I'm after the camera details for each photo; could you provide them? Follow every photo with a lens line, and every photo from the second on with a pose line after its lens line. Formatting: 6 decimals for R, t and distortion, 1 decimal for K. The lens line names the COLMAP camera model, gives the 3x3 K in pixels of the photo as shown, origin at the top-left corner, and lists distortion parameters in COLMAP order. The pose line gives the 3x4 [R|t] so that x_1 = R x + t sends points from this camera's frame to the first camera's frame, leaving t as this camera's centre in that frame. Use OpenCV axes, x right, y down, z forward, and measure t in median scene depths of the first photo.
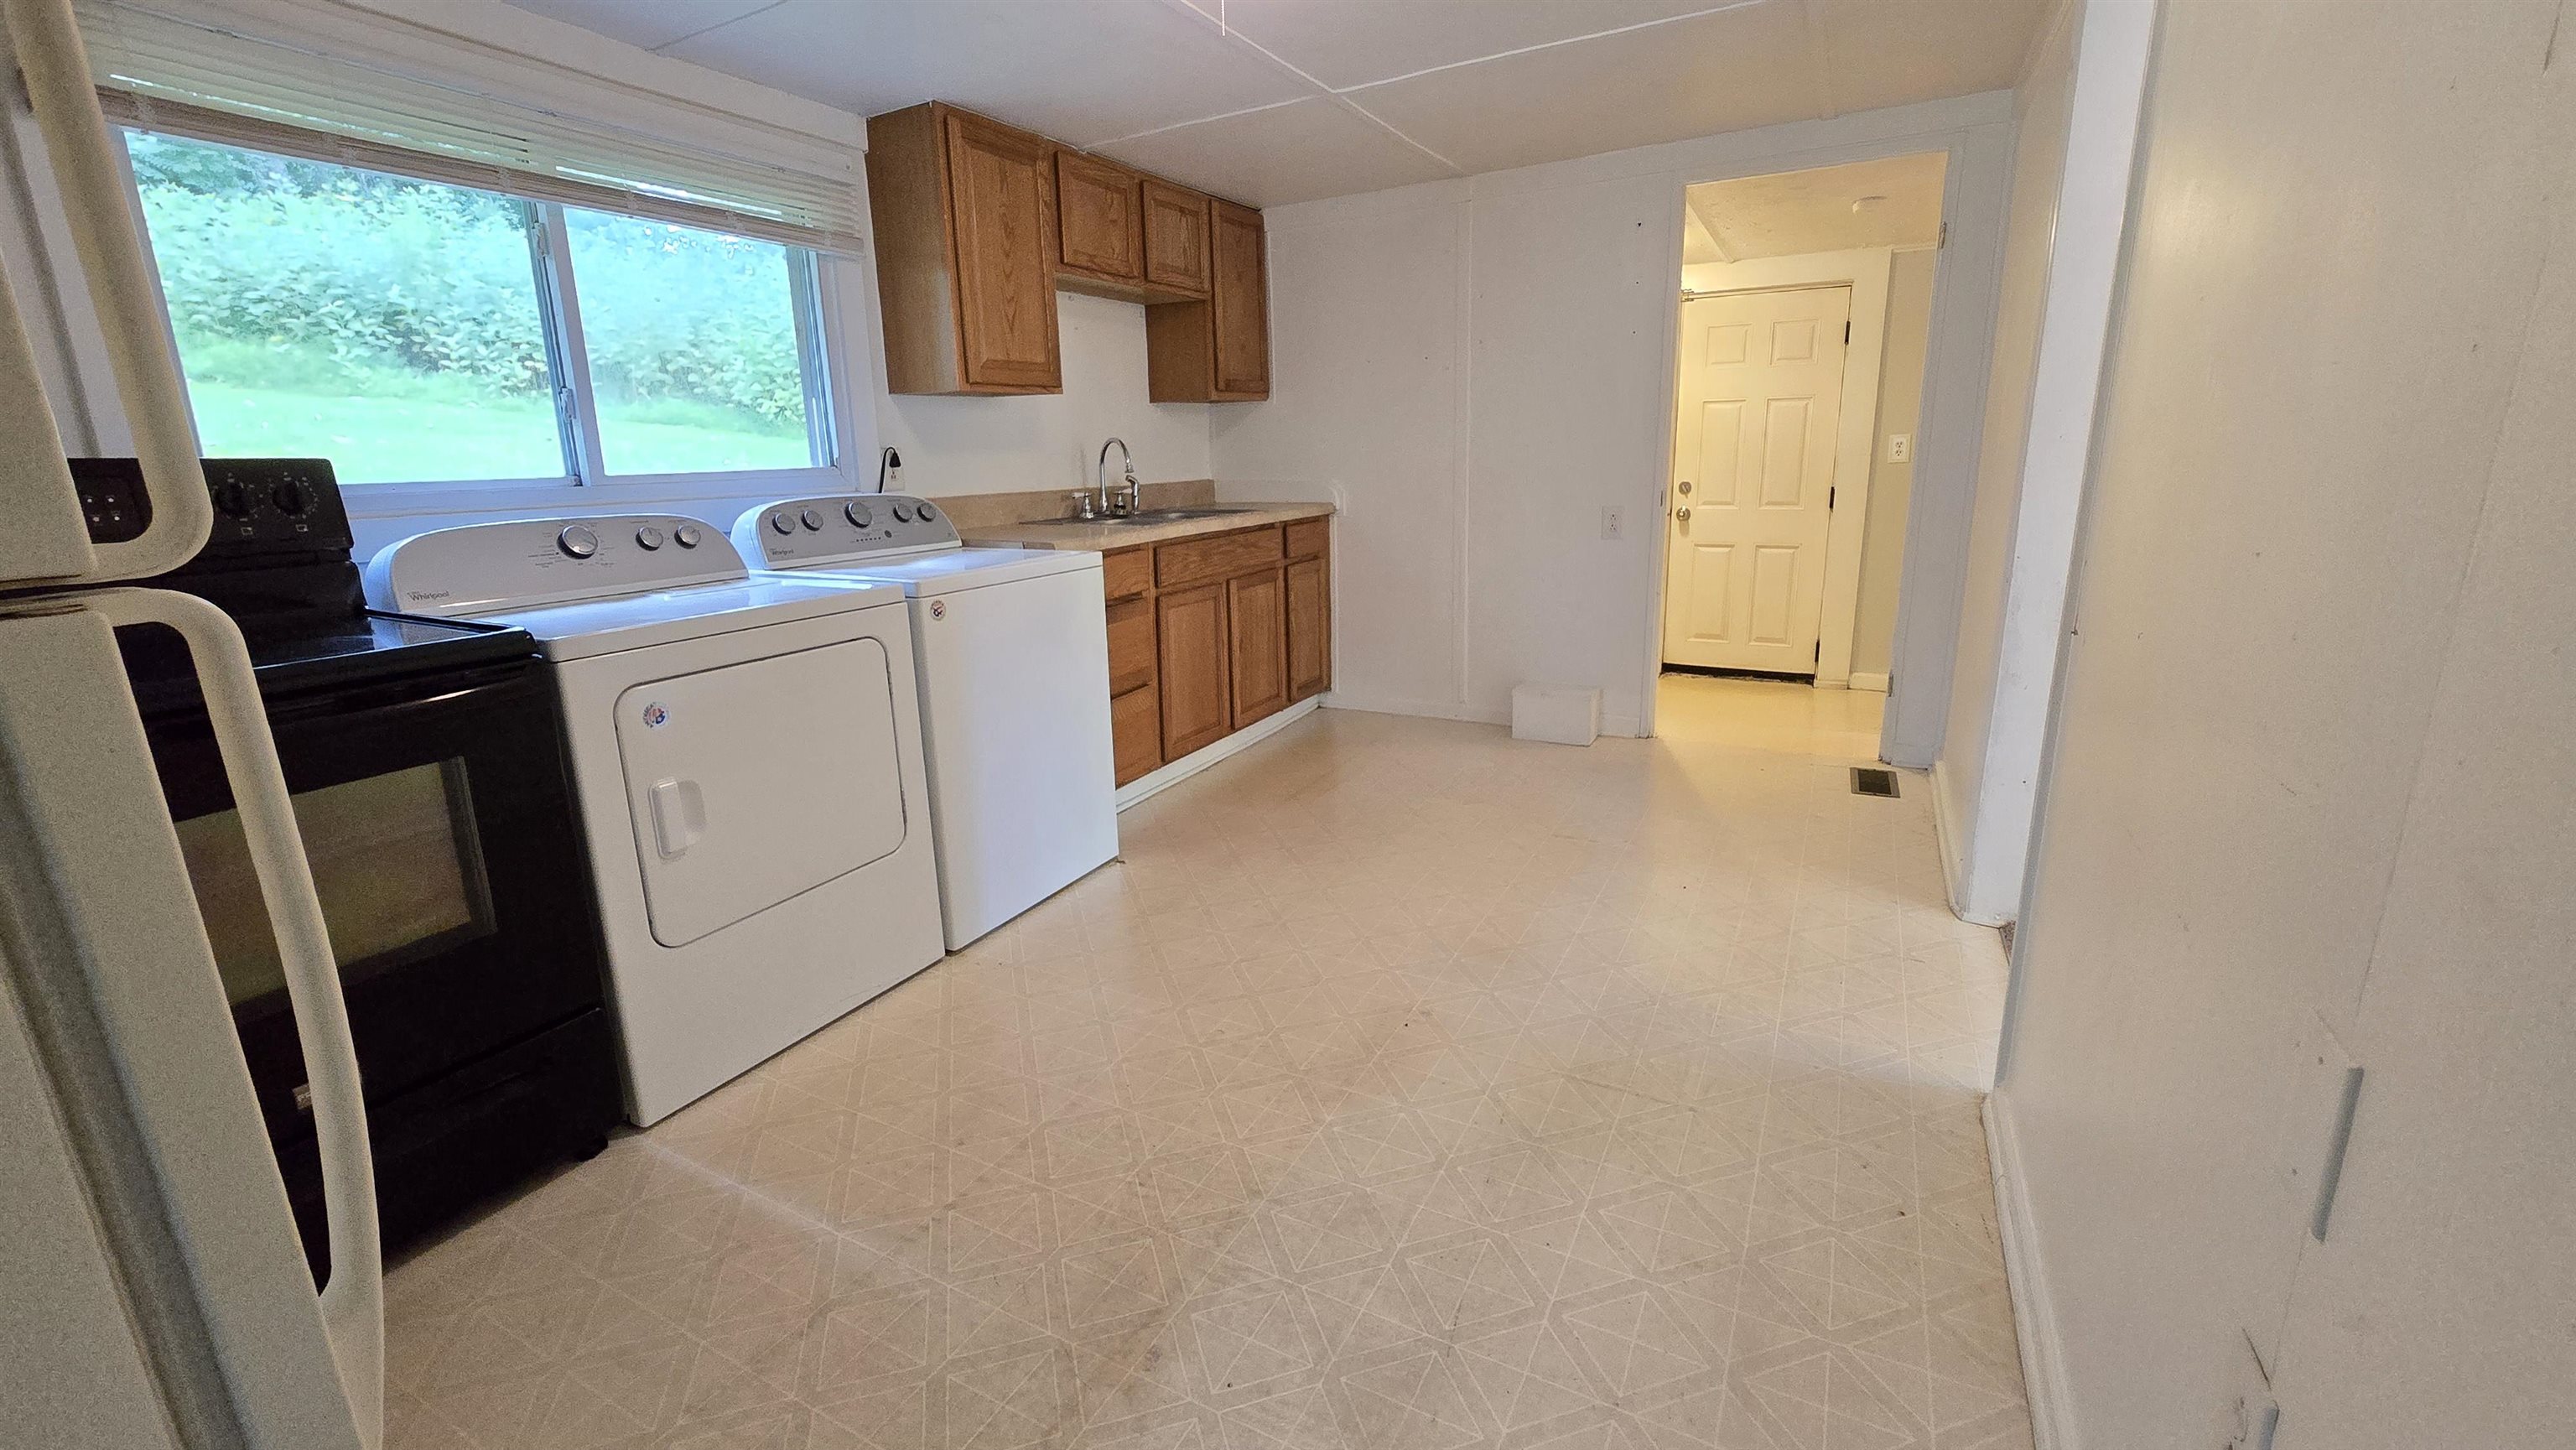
lens RADIAL K [[1049.9, 0, 1280.2], [0, 1049.9, 689.7], [0, 0, 1]] dist [-0.000269, -0.000034]
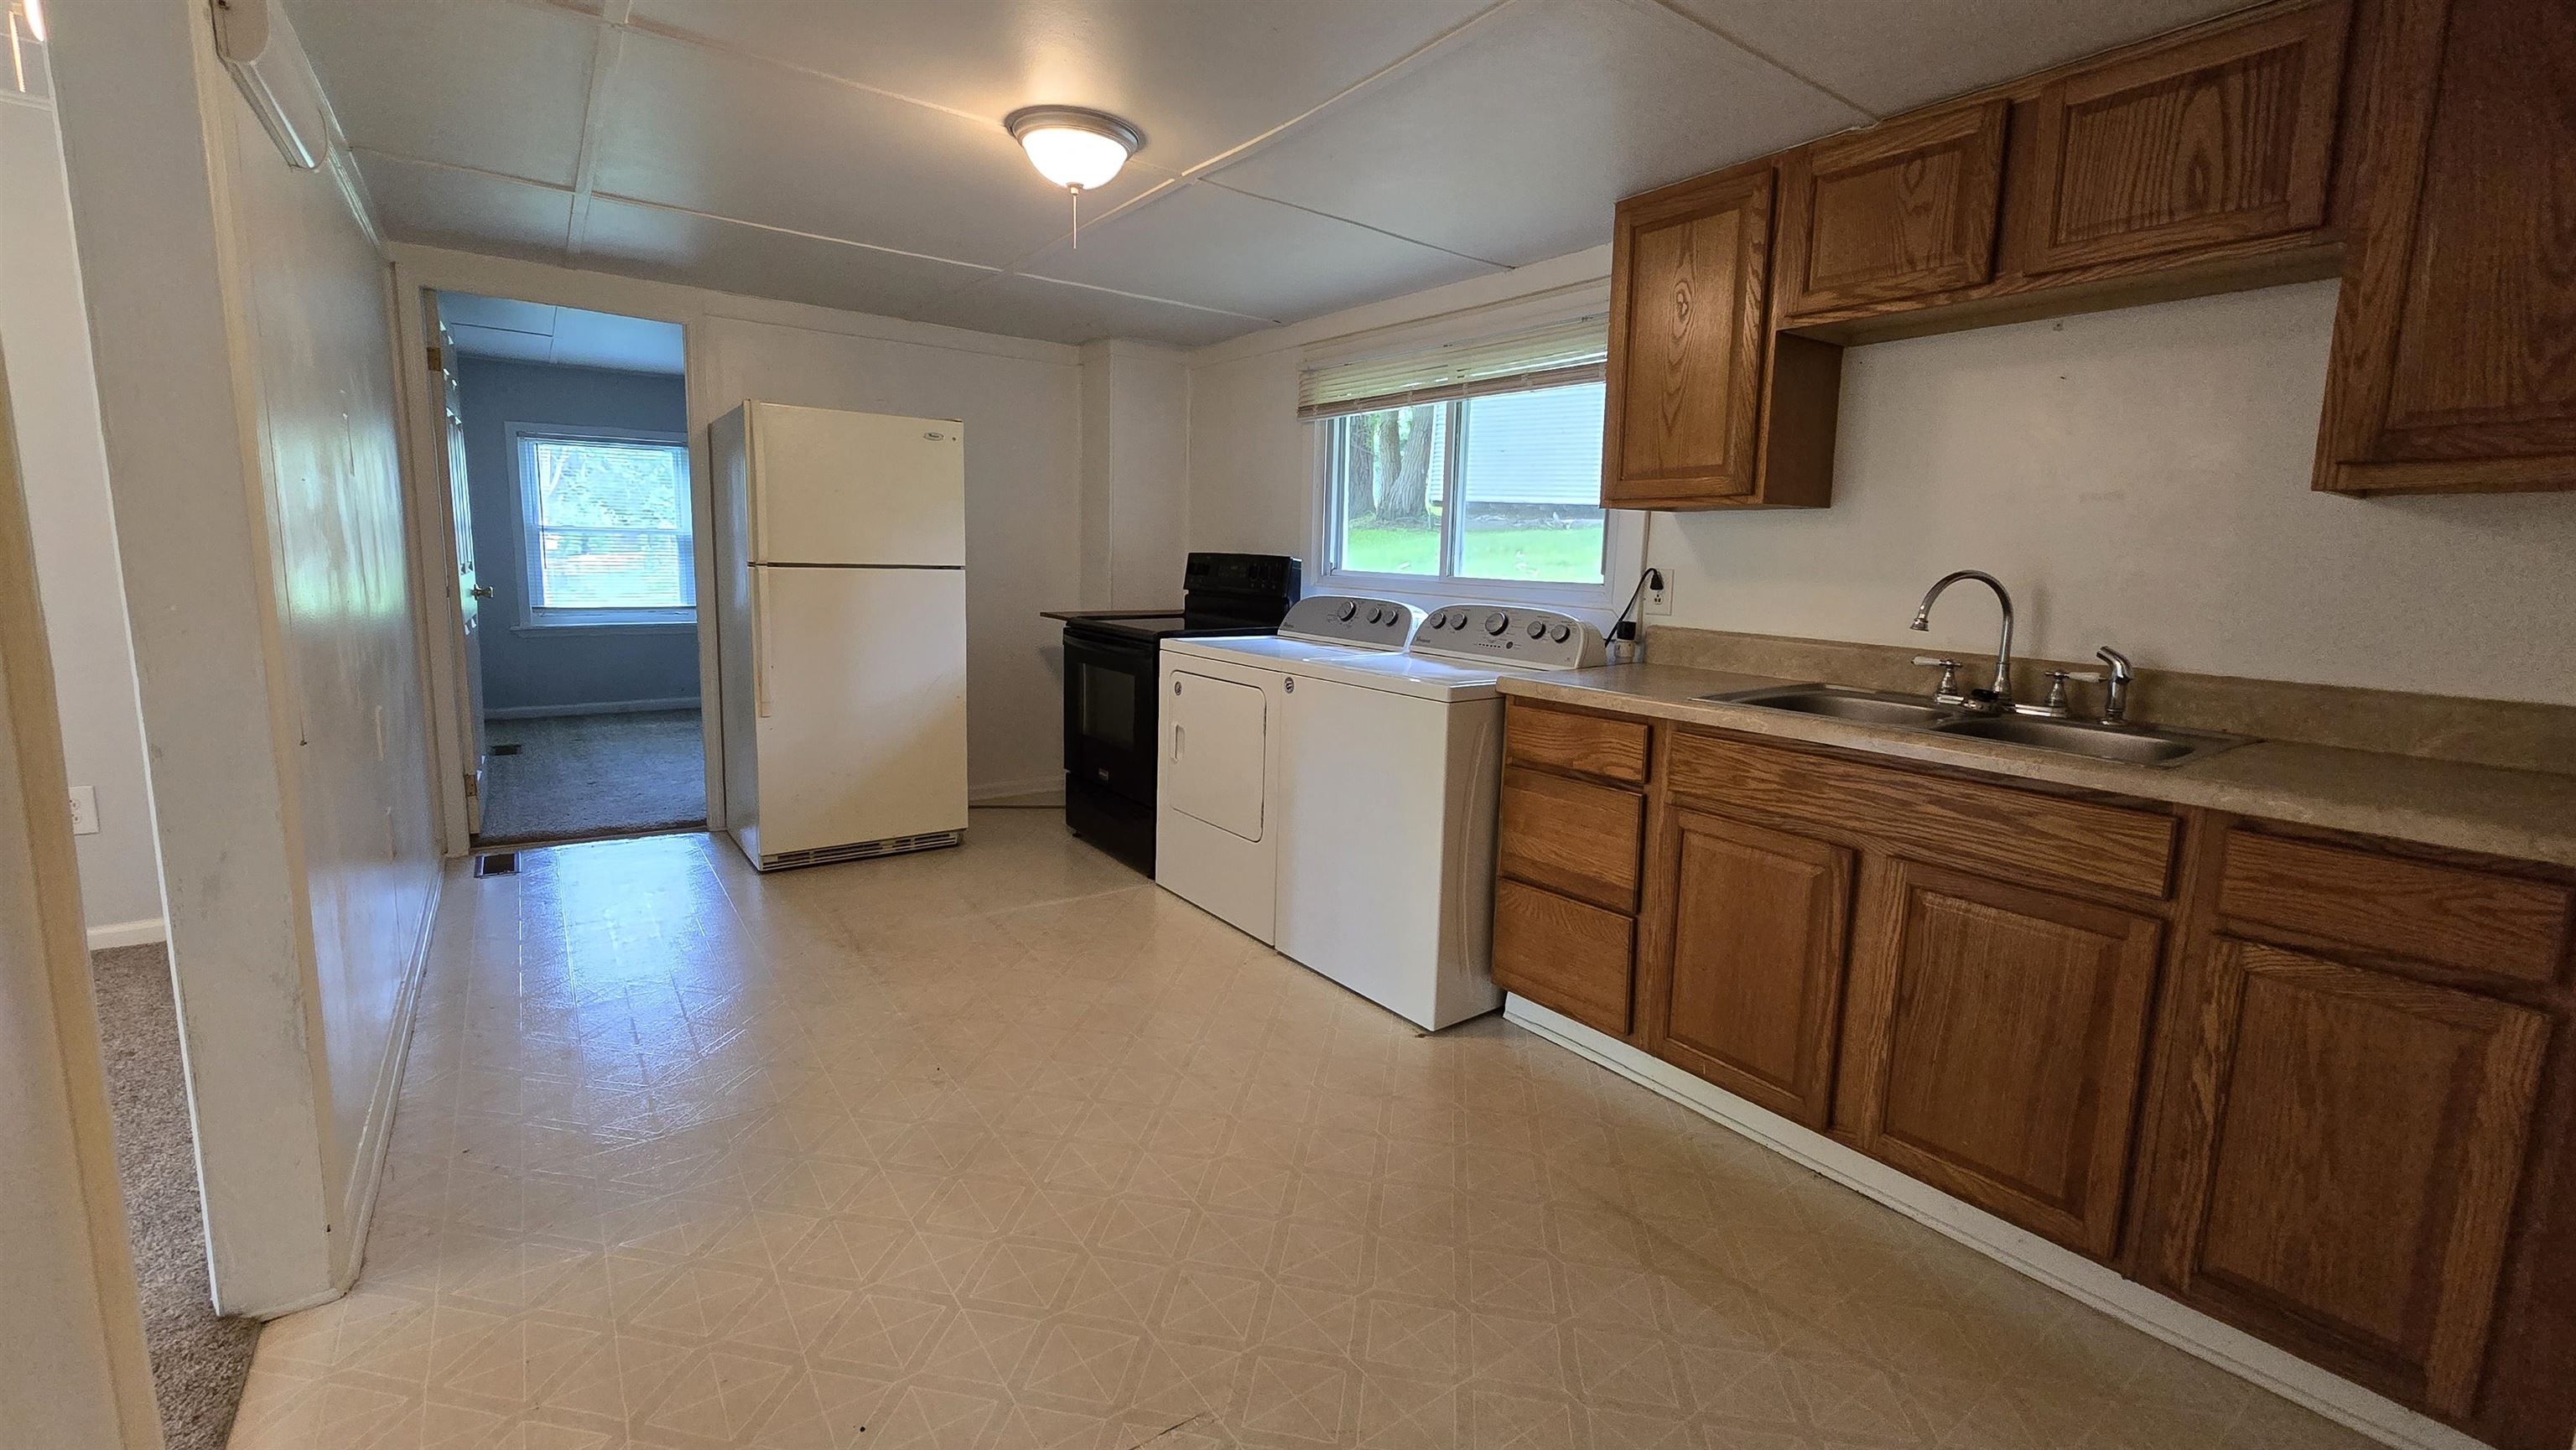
lens RADIAL K [[1049.9, 0, 1280.2], [0, 1049.9, 689.7], [0, 0, 1]] dist [-0.000269, -0.000034]
pose [[-0.437482, 0.133100, -0.889322, 0.536351], [-0.217686, 0.943893, 0.248352, -0.251599], [0.872481, 0.302242, -0.383962, 0.961484]]
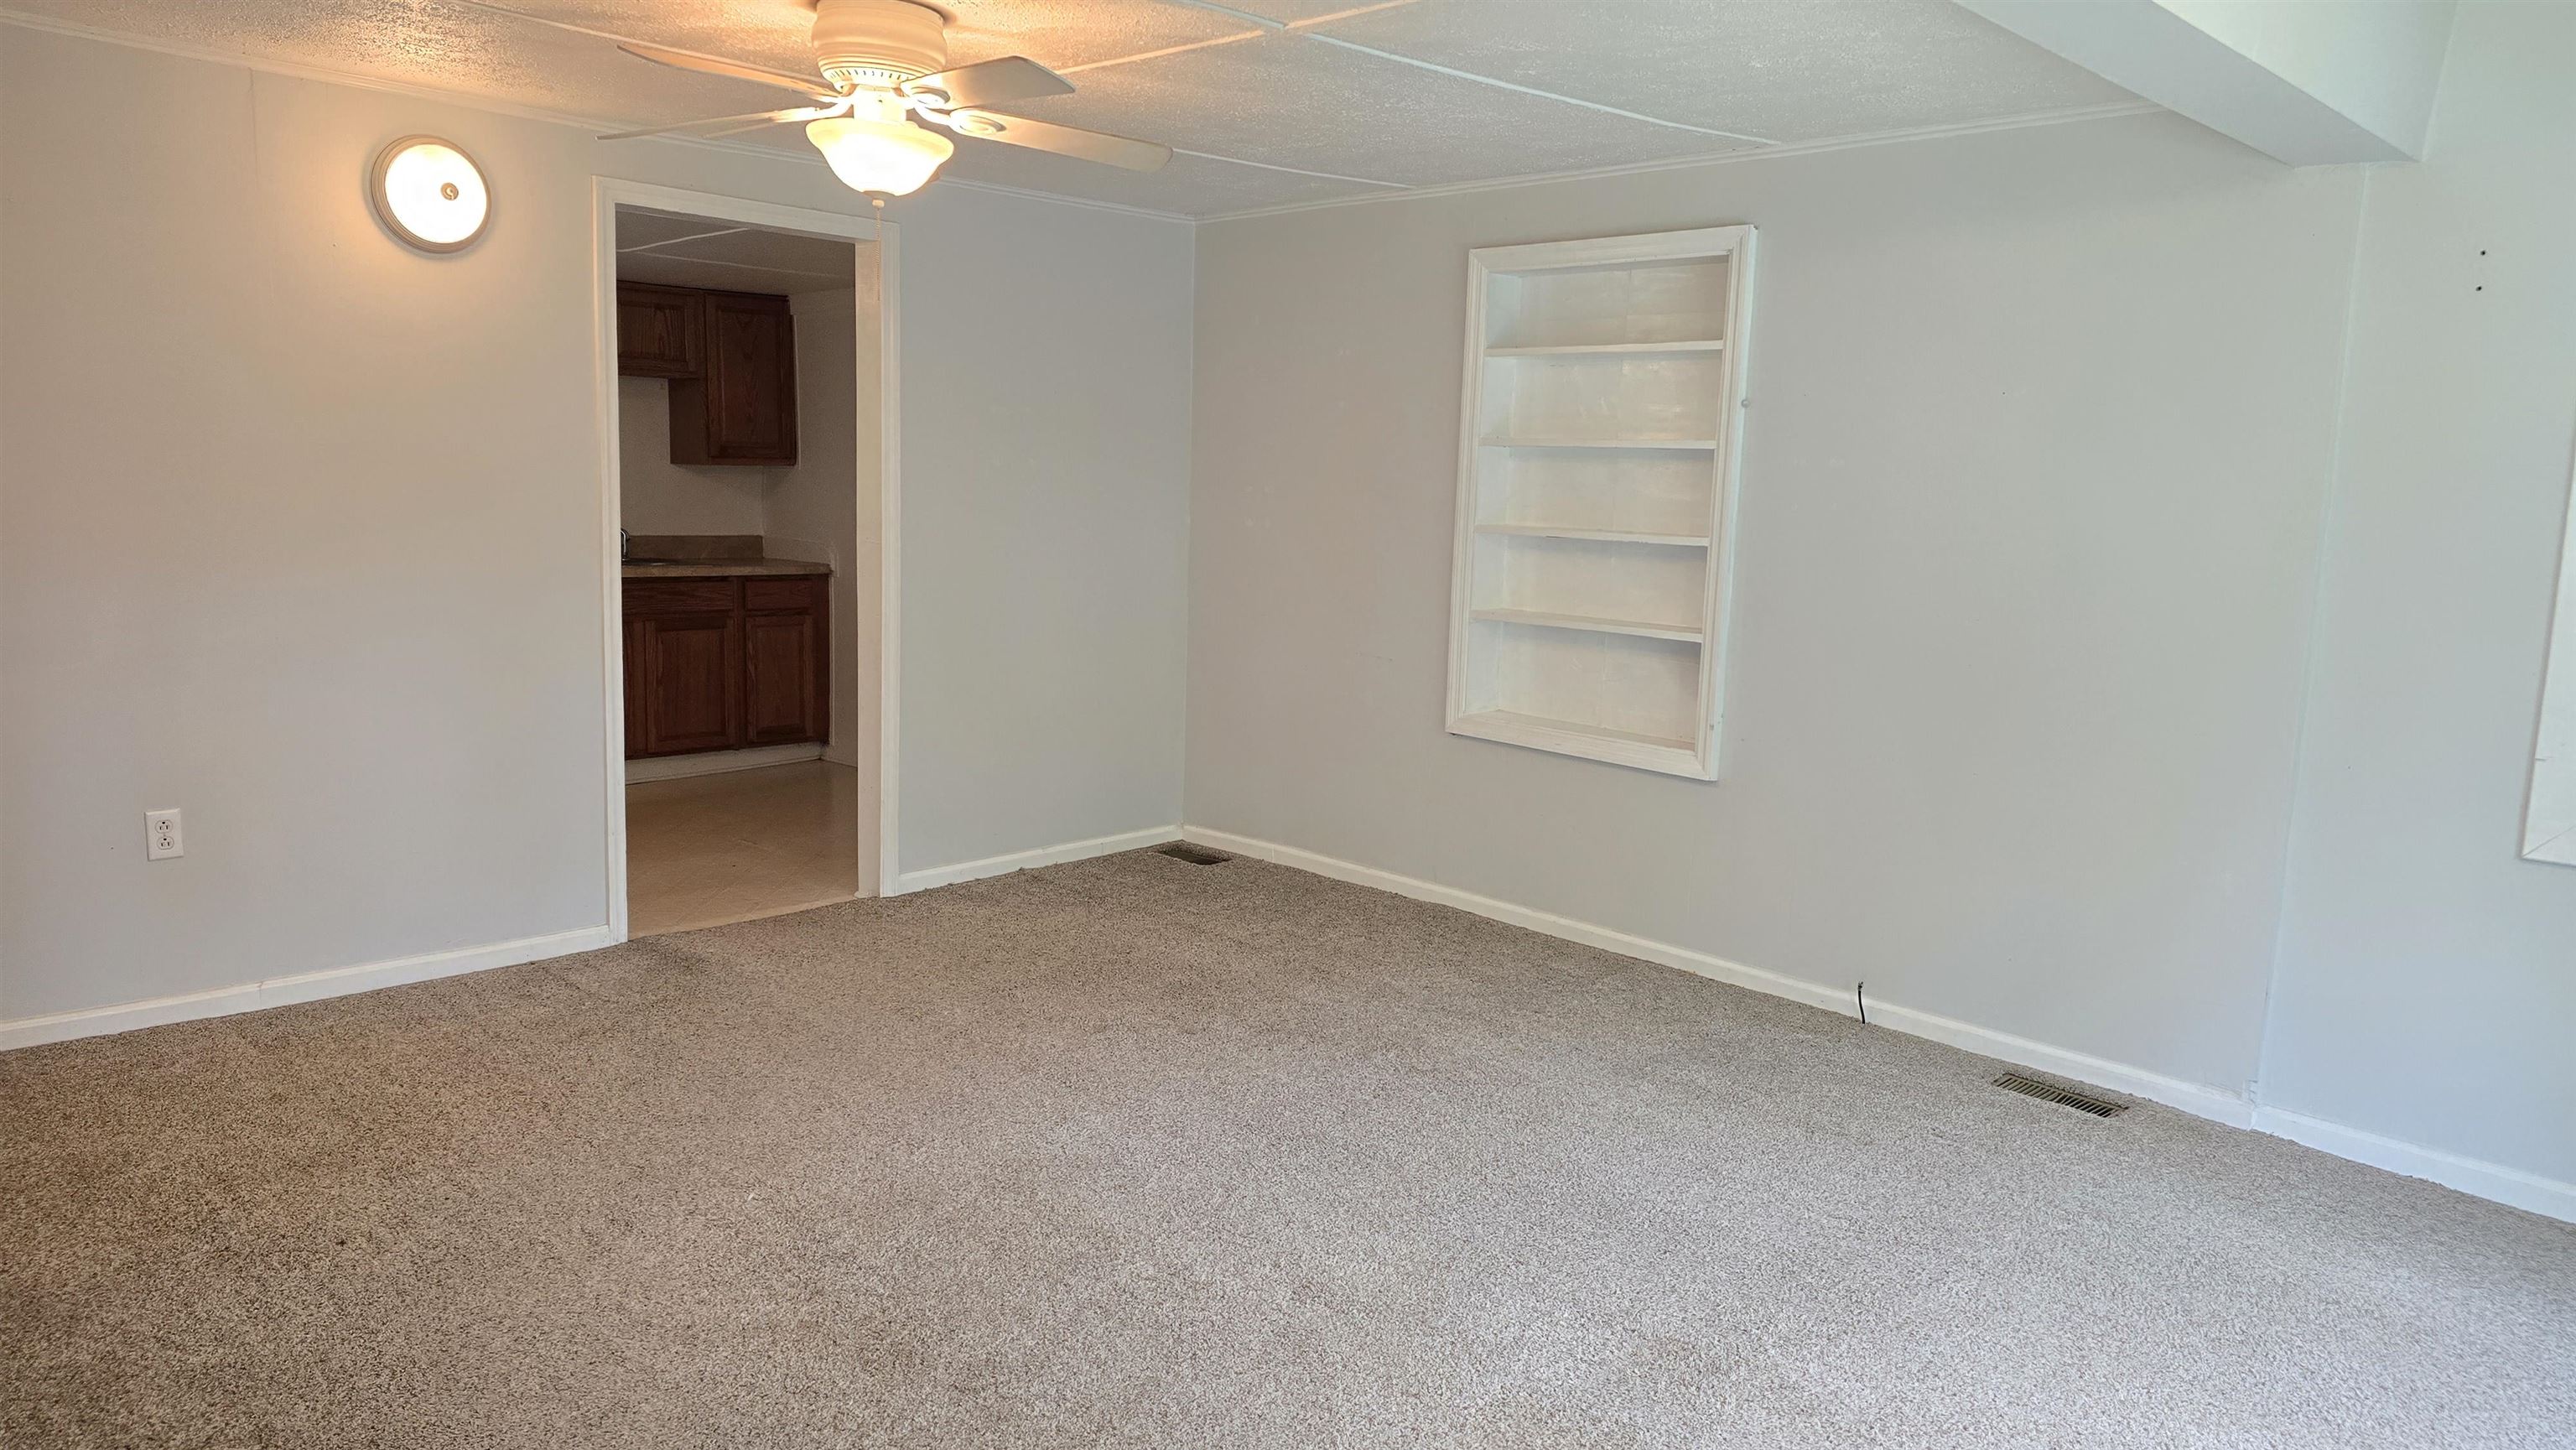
lens RADIAL K [[1673.5, 0, 1288.0], [0, 1673.5, 725.0], [0, 0, 1]] dist [0.001961, 0.000322]
pose [[0.953616, 0.087007, -0.288177, 1.220790], [-0.112963, 0.990789, -0.074670, 0.068992], [0.279026, 0.103760, 0.954662, -0.567751]]
